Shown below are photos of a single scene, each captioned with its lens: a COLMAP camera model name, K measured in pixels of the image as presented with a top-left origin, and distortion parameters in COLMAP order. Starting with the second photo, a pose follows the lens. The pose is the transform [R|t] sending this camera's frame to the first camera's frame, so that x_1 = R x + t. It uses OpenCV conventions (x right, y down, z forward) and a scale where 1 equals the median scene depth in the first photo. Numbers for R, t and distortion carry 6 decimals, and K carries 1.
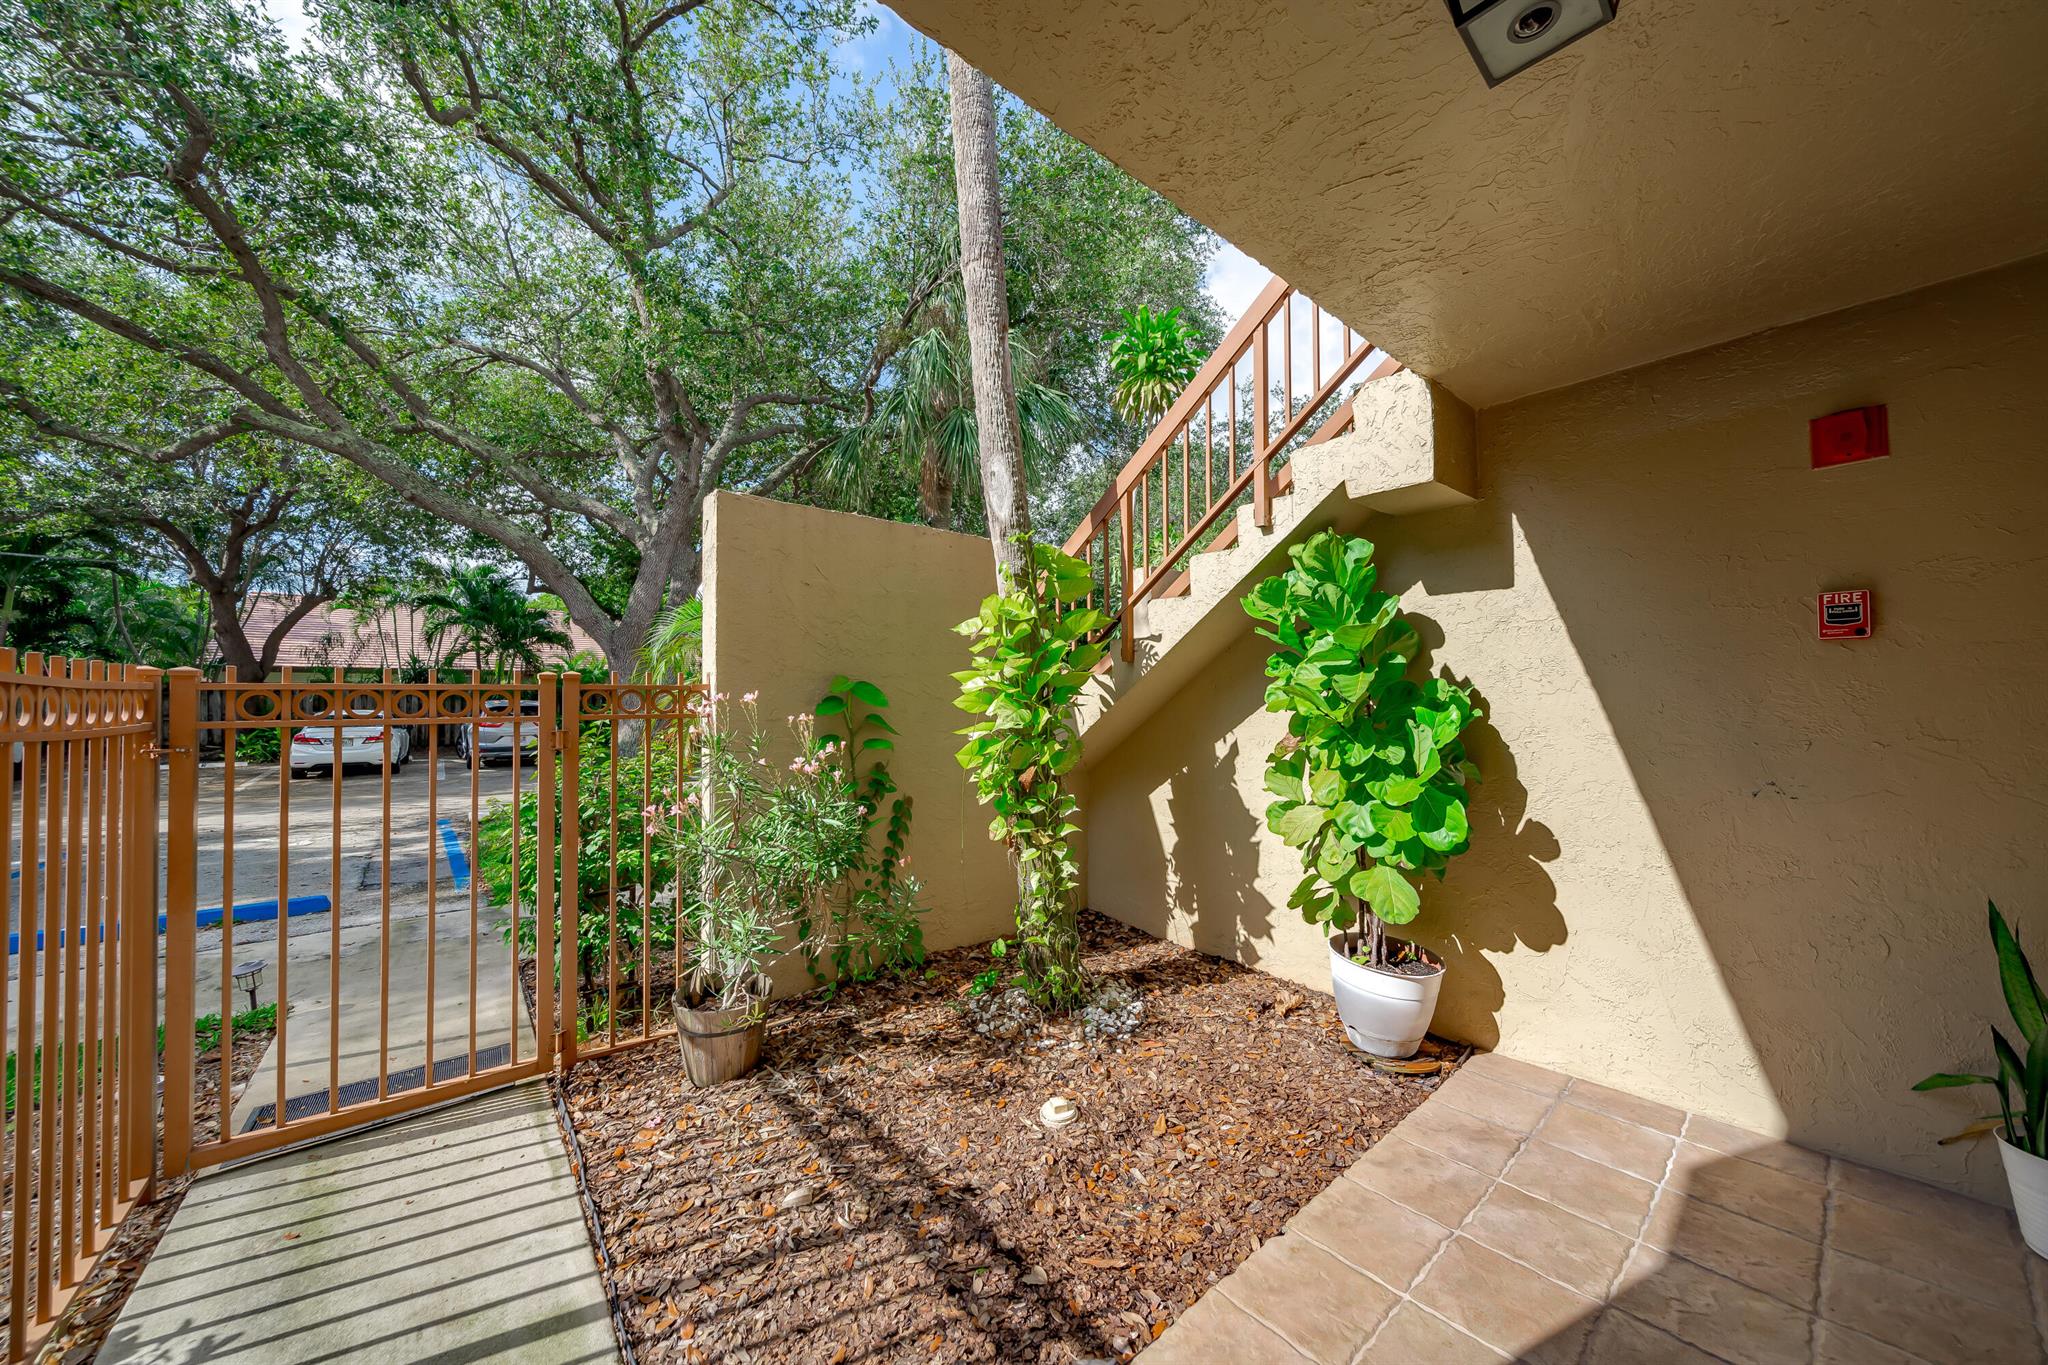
lens RADIAL K [[714.1, 0, 1024.0], [0, 714.1, 682.5], [0, 0, 1]] dist [-0.000528, -0.000085]
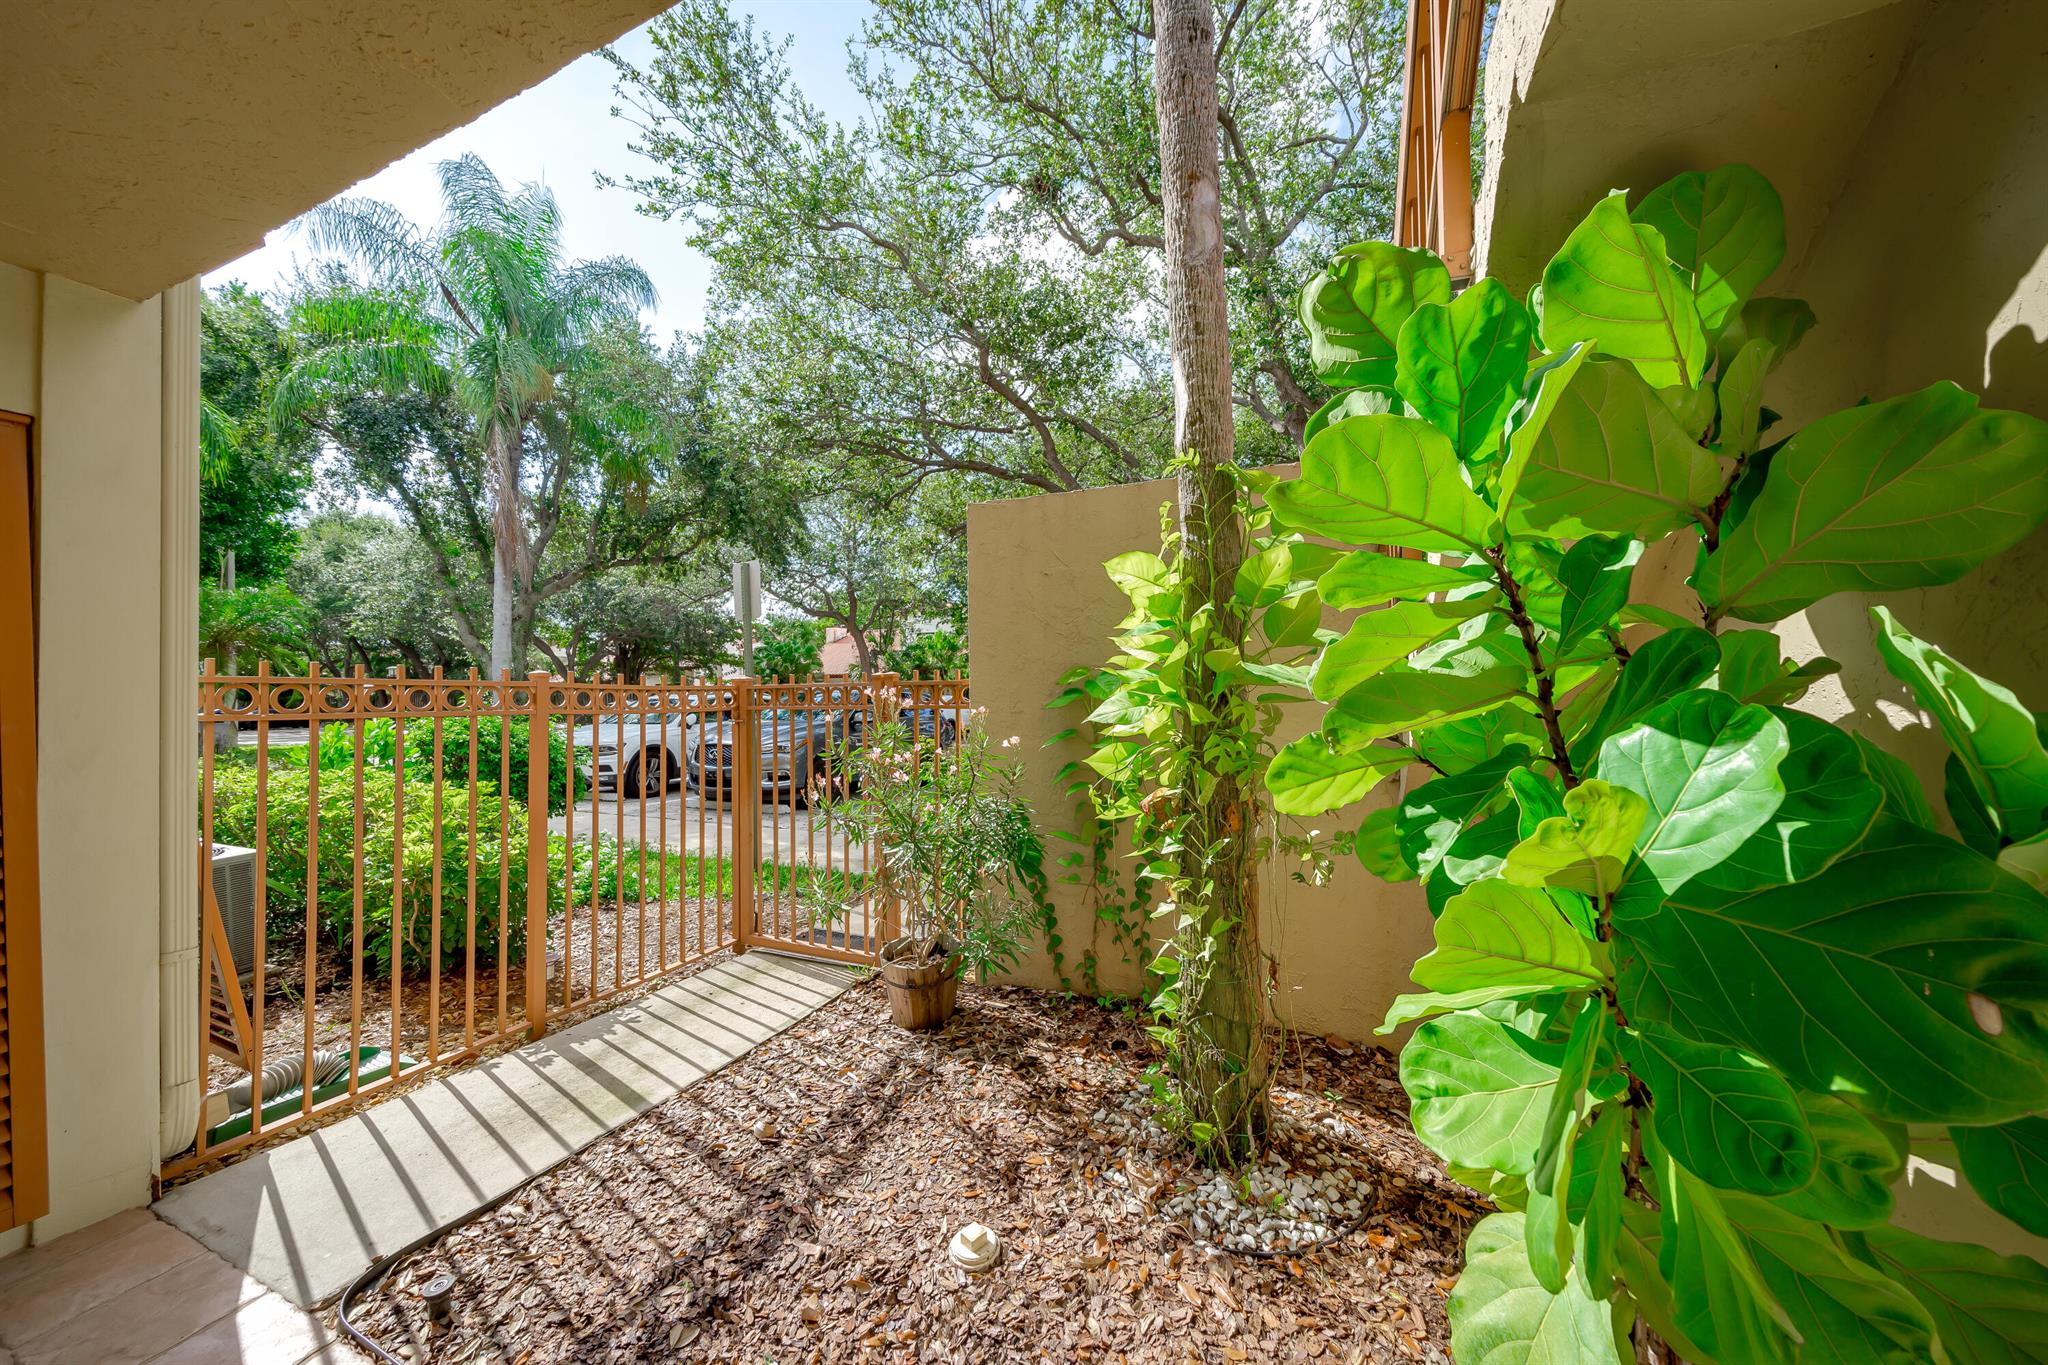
lens RADIAL K [[721.2, 0, 1024.0], [0, 721.2, 682.5], [0, 0, 1]] dist [0.000326, -0.000026]
pose [[0.438220, -0.017578, -0.898696, 0.742465], [0.030457, 0.999525, -0.004699, 0.030016], [0.898351, -0.025312, 0.438548, 0.735426]]
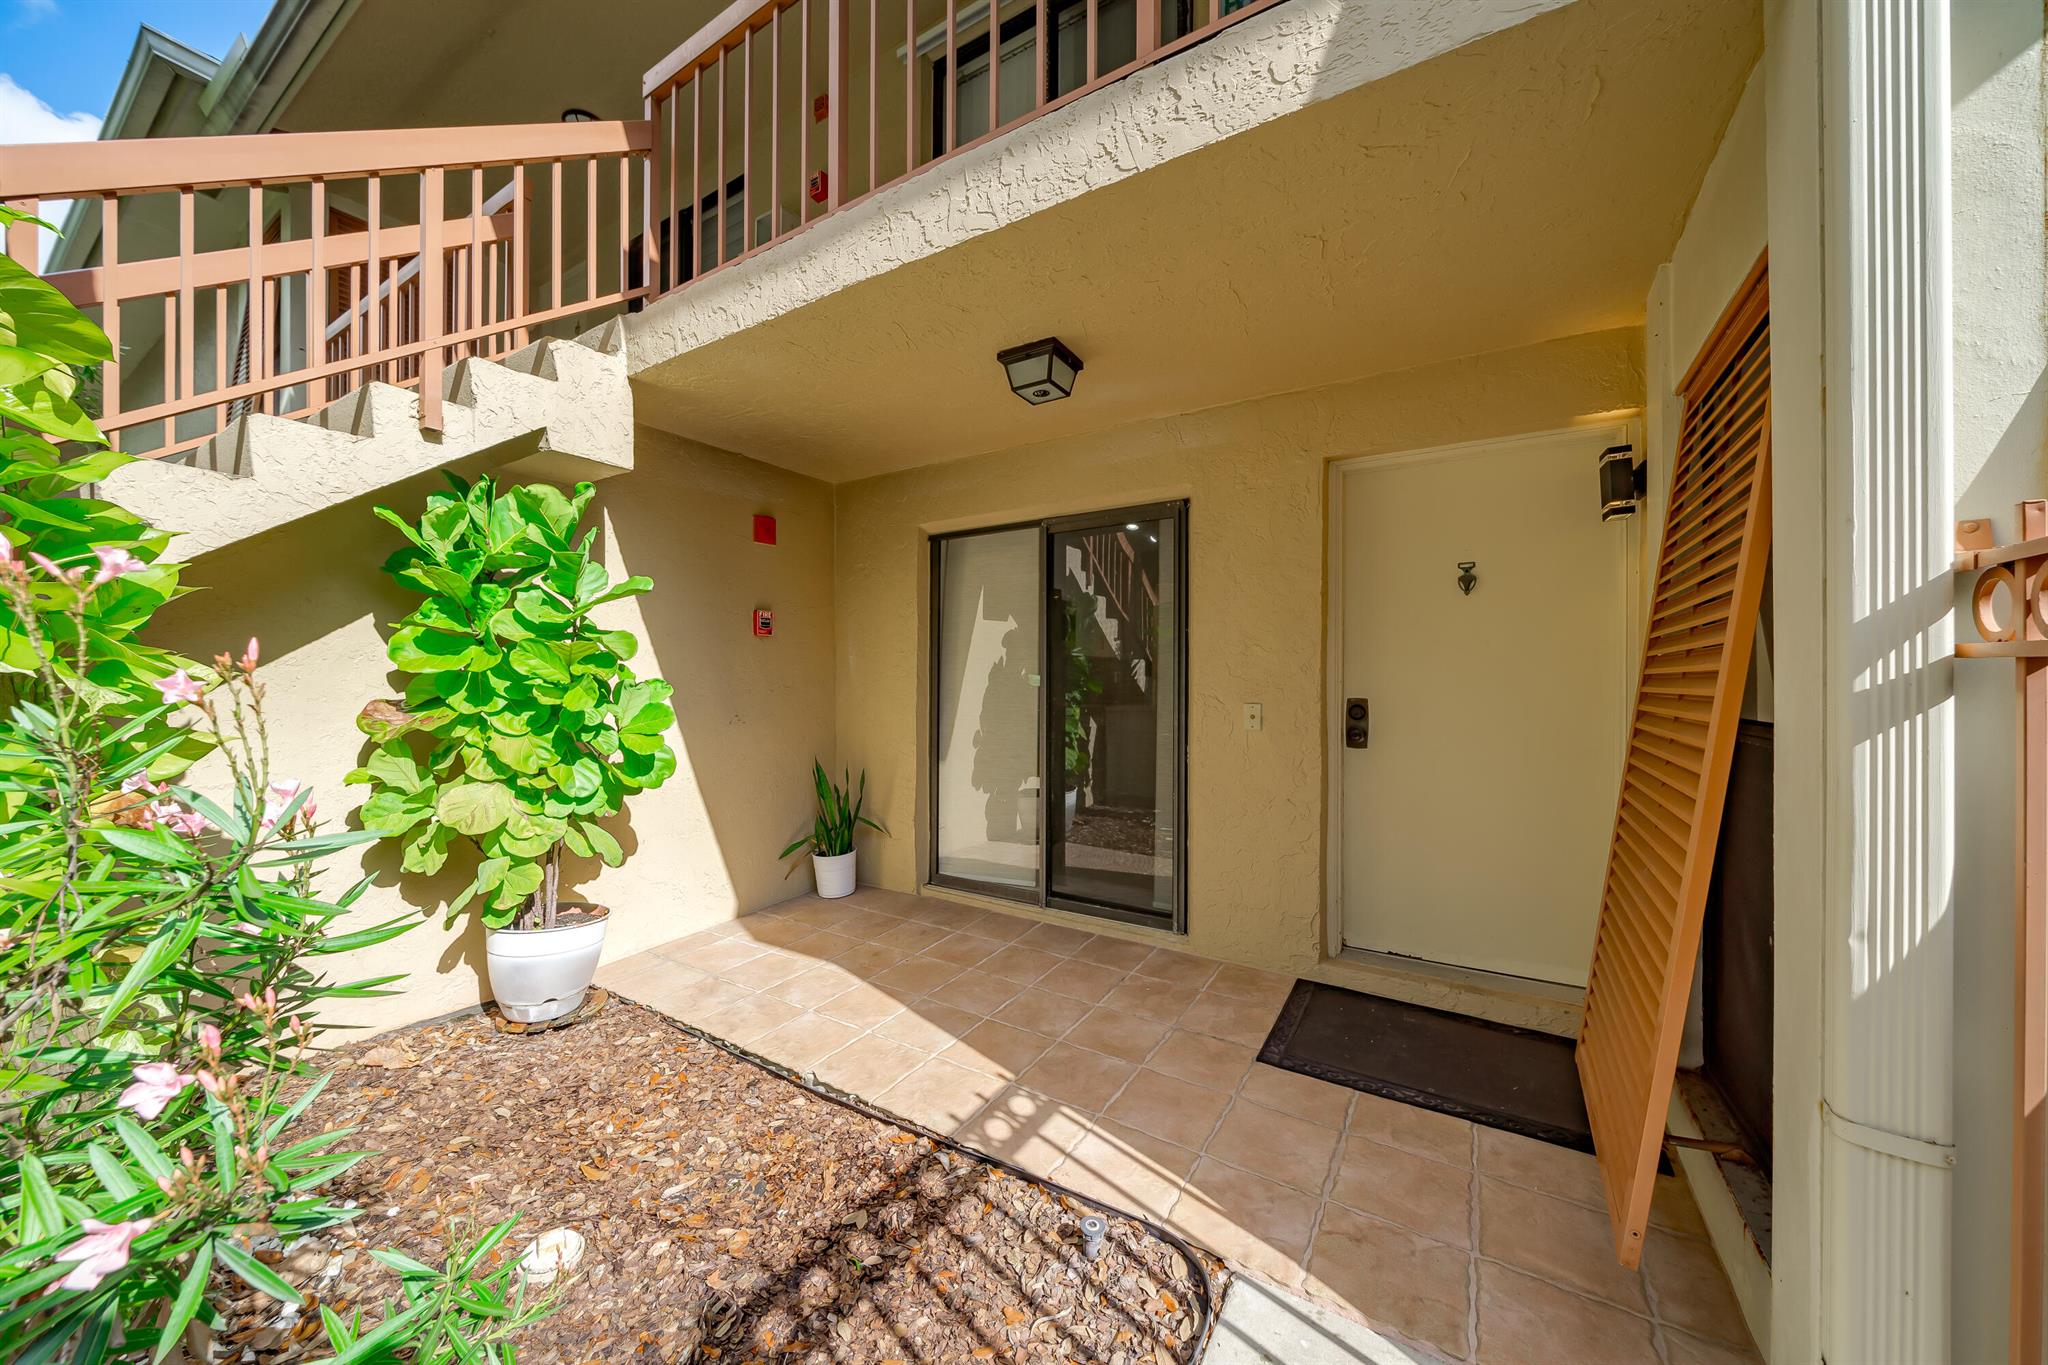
lens RADIAL K [[721.2, 0, 1024.0], [0, 721.2, 682.5], [0, 0, 1]] dist [0.000326, -0.000026]
pose [[-0.339546, -0.004012, 0.940581, -0.775652], [-0.027652, 0.999601, -0.005718, 0.047050], [-0.940183, -0.027951, -0.339522, 0.853991]]
